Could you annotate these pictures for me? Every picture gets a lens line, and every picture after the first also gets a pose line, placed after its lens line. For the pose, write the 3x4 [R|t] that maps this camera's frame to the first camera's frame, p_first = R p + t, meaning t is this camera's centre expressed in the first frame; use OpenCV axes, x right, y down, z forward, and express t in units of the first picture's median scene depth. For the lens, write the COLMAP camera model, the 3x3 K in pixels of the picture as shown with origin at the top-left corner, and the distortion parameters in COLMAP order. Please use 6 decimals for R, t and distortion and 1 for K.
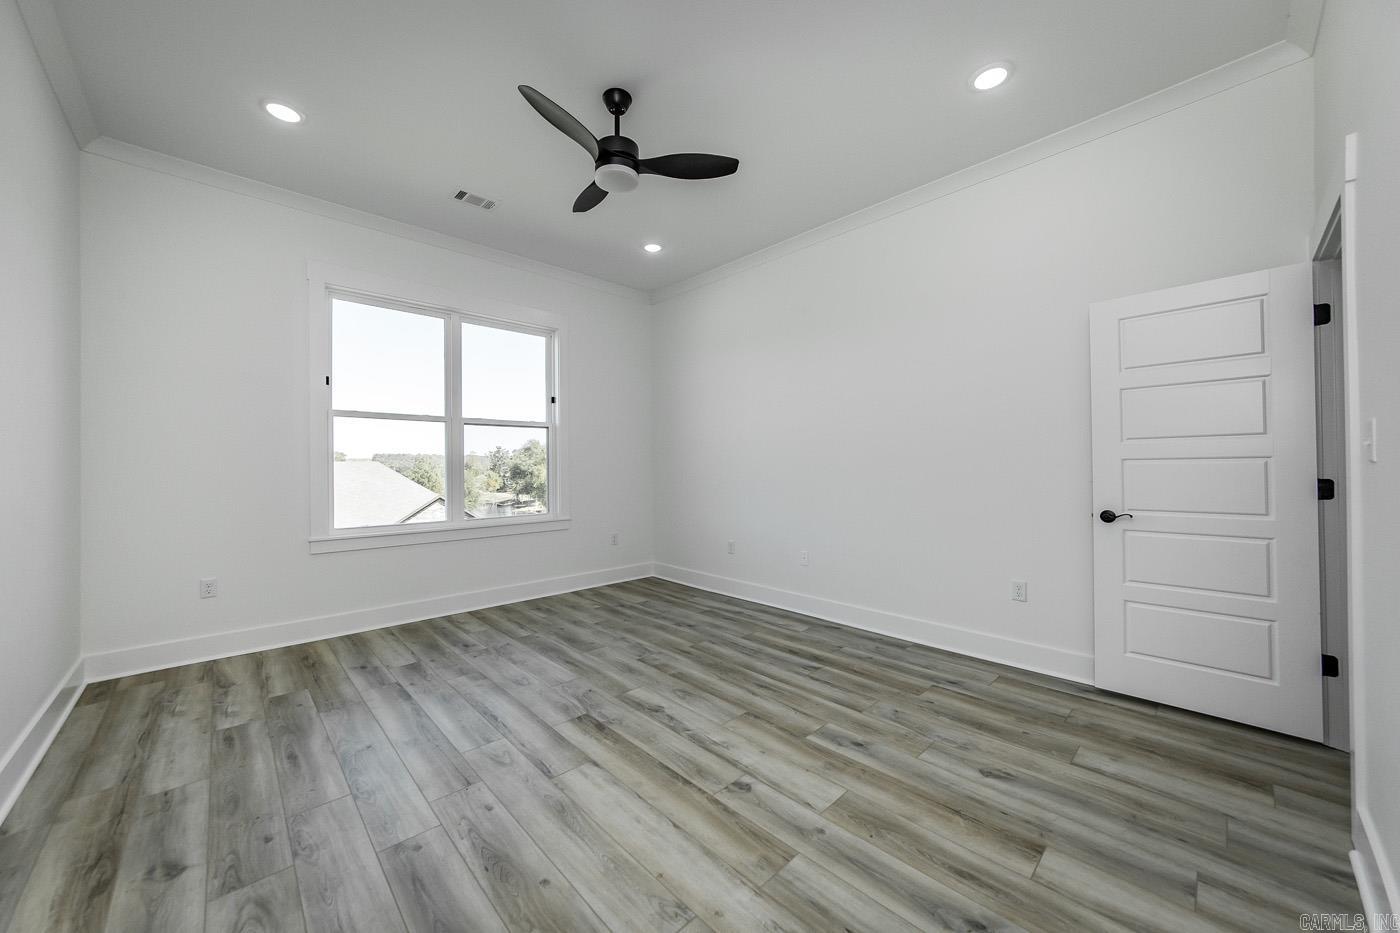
lens RADIAL K [[508.5, 0, 698.3], [0, 508.5, 460.9], [0, 0, 1]] dist [-0.000067, -0.000061]
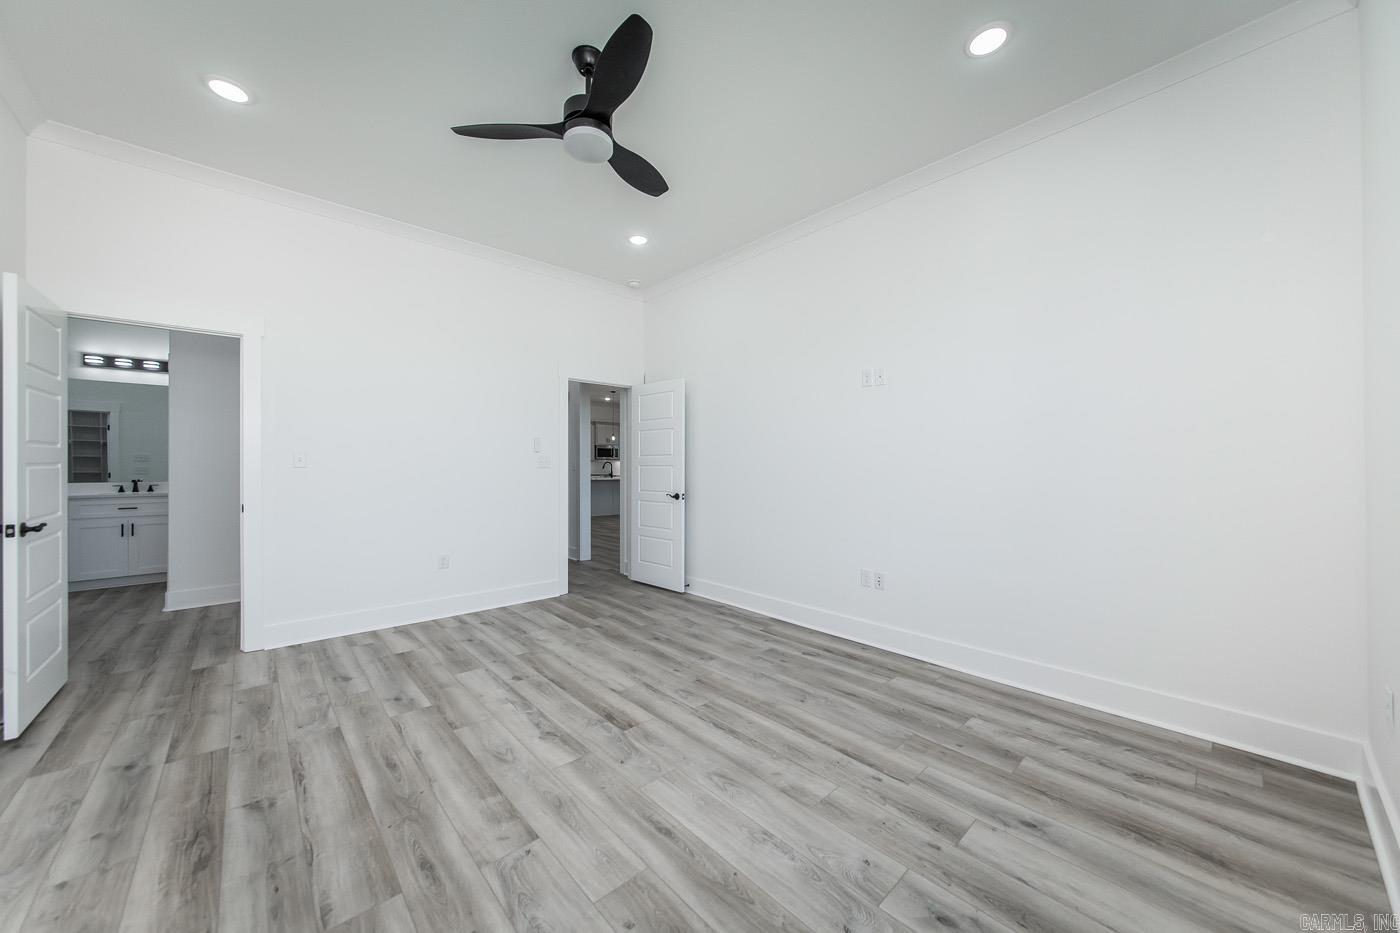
lens RADIAL K [[508.5, 0, 698.3], [0, 508.5, 460.9], [0, 0, 1]] dist [-0.000067, -0.000061]
pose [[-0.999706, 0.007134, 0.023171, -0.397161], [0.006648, 0.999758, -0.020969, 0.018641], [-0.023315, -0.020809, -0.999512, 2.022112]]
